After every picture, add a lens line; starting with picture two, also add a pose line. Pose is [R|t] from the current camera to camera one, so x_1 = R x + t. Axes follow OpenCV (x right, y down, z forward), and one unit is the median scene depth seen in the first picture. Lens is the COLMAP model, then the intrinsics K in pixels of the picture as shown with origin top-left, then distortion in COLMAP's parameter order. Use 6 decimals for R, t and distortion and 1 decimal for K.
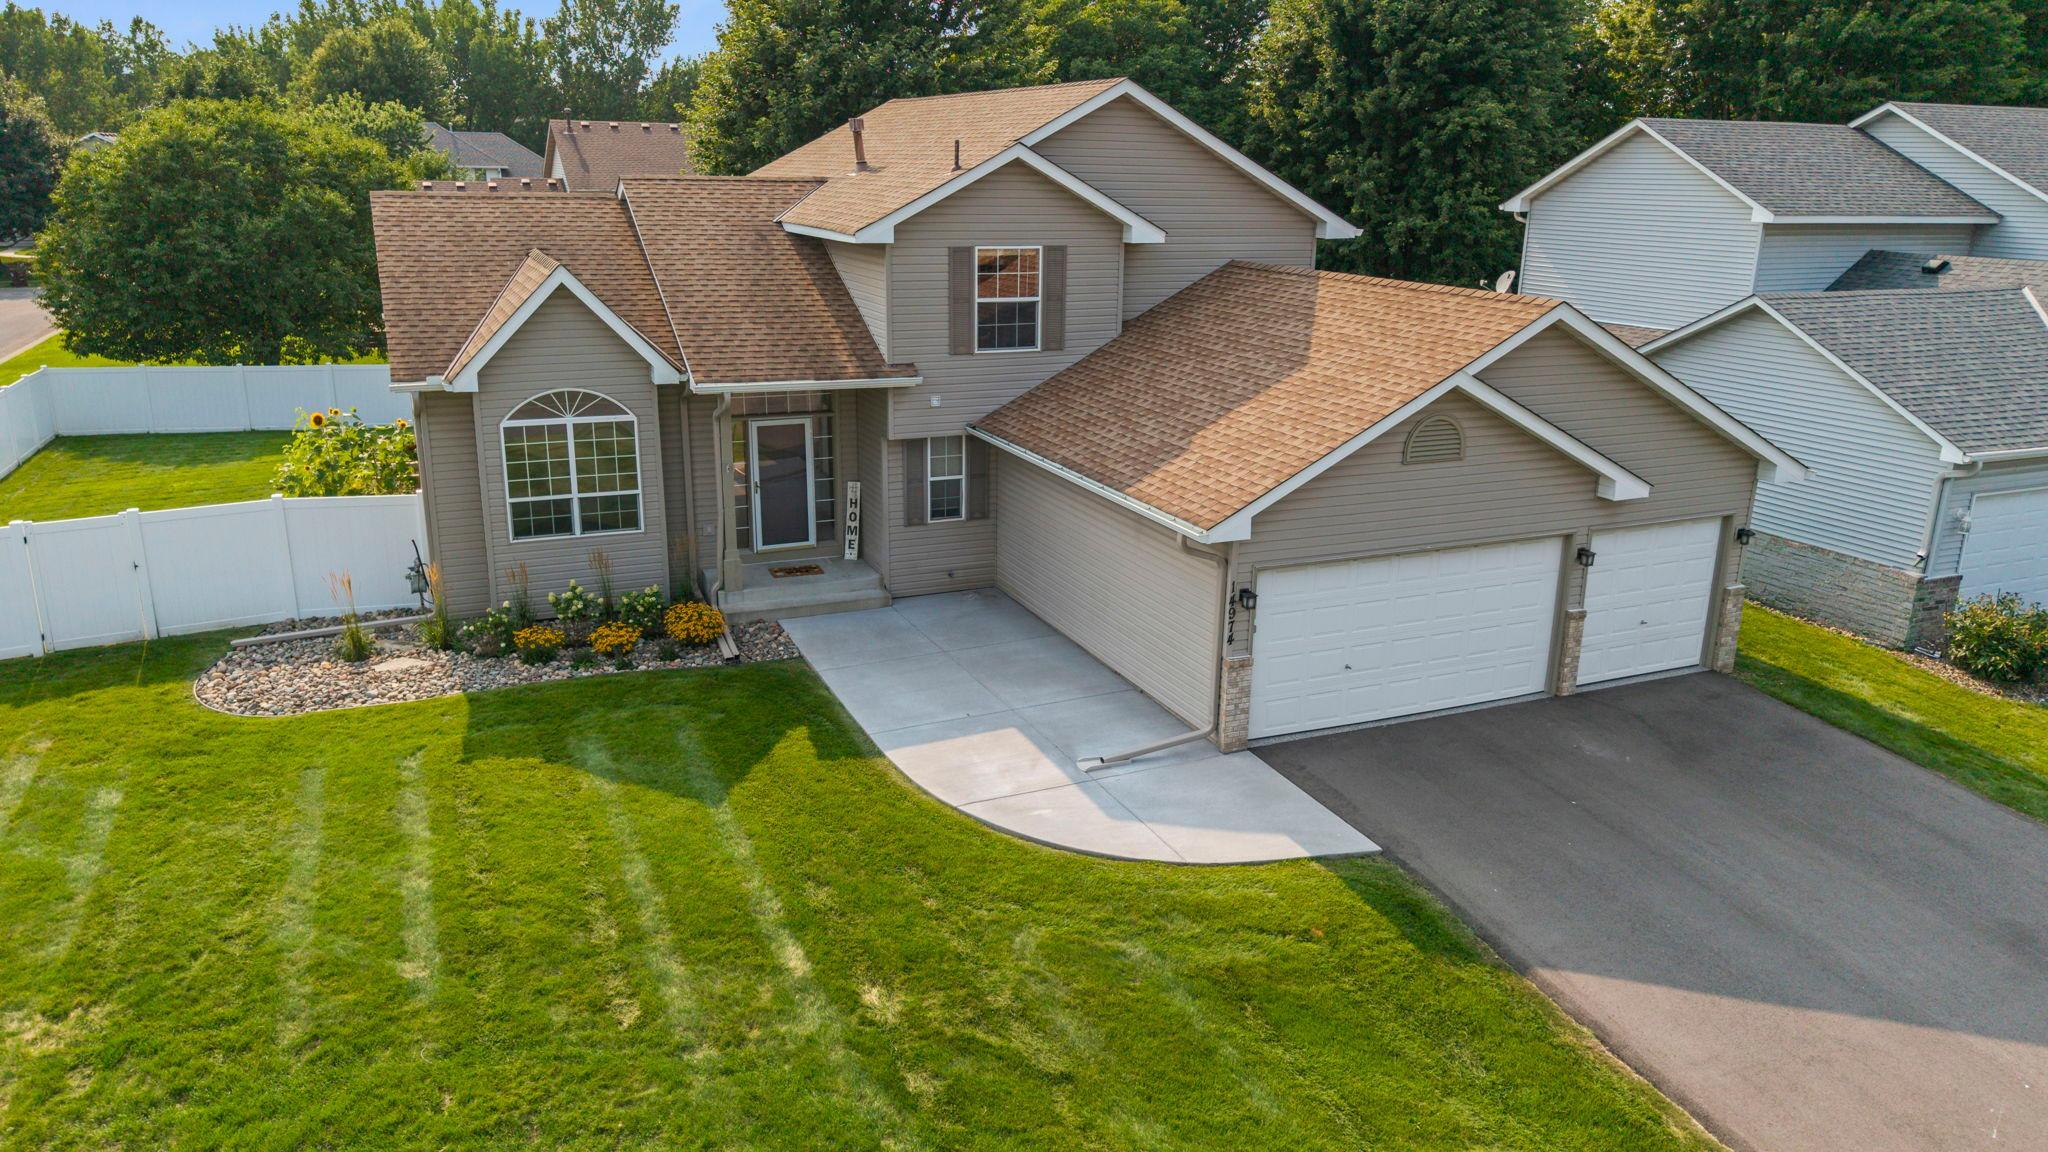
lens RADIAL K [[1405.4, 0, 1024.0], [0, 1405.4, 576.0], [0, 0, 1]] dist [0.002181, -0.001374]
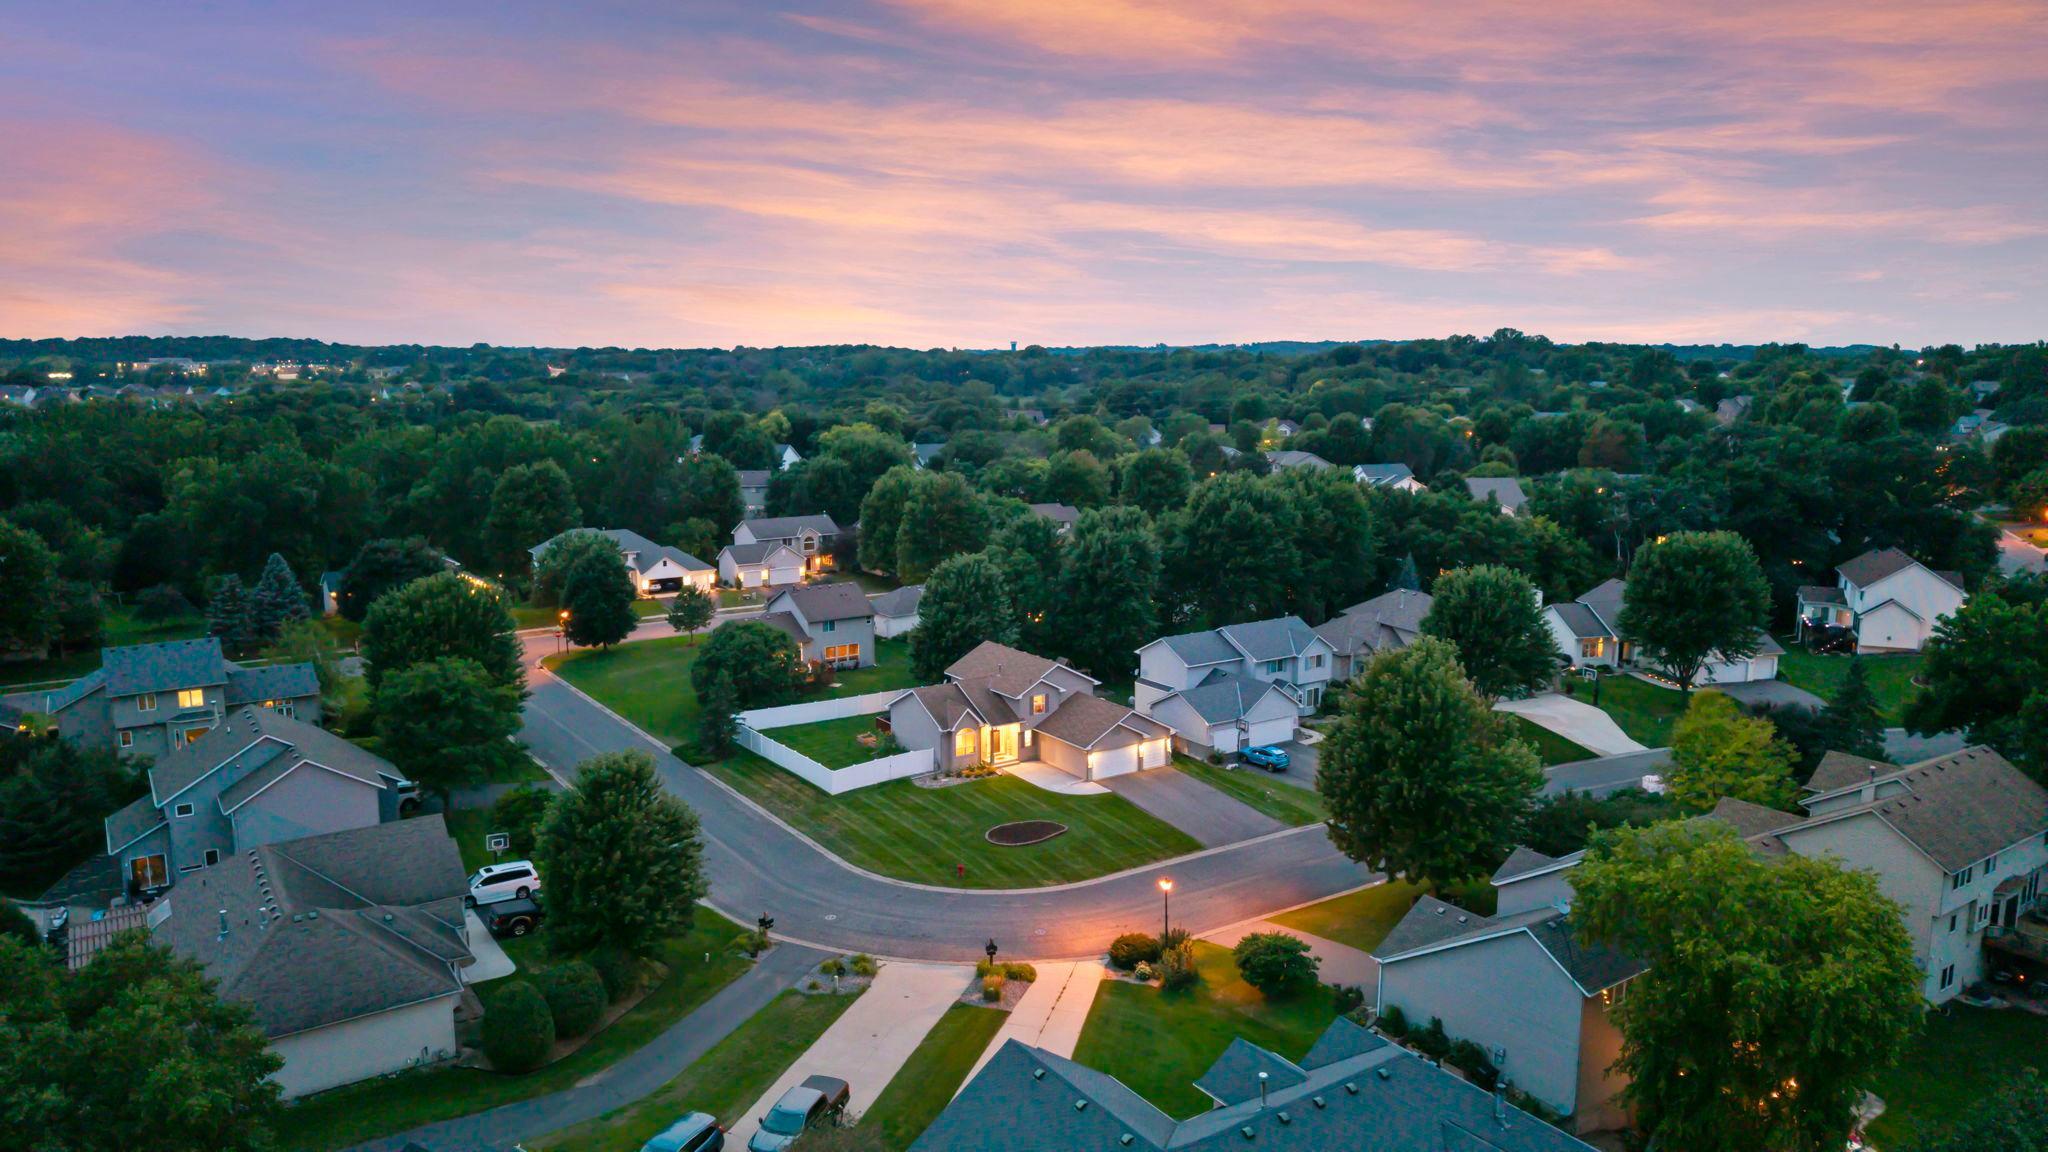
lens RADIAL K [[1405.4, 0, 1024.0], [0, 1405.4, 576.0], [0, 0, 1]] dist [0.002181, -0.001374]
pose [[0.981810, -0.037964, 0.186032, -0.729959], [0.059690, 0.991844, -0.112613, -0.056717], [-0.180239, 0.121669, 0.976069, -2.987805]]
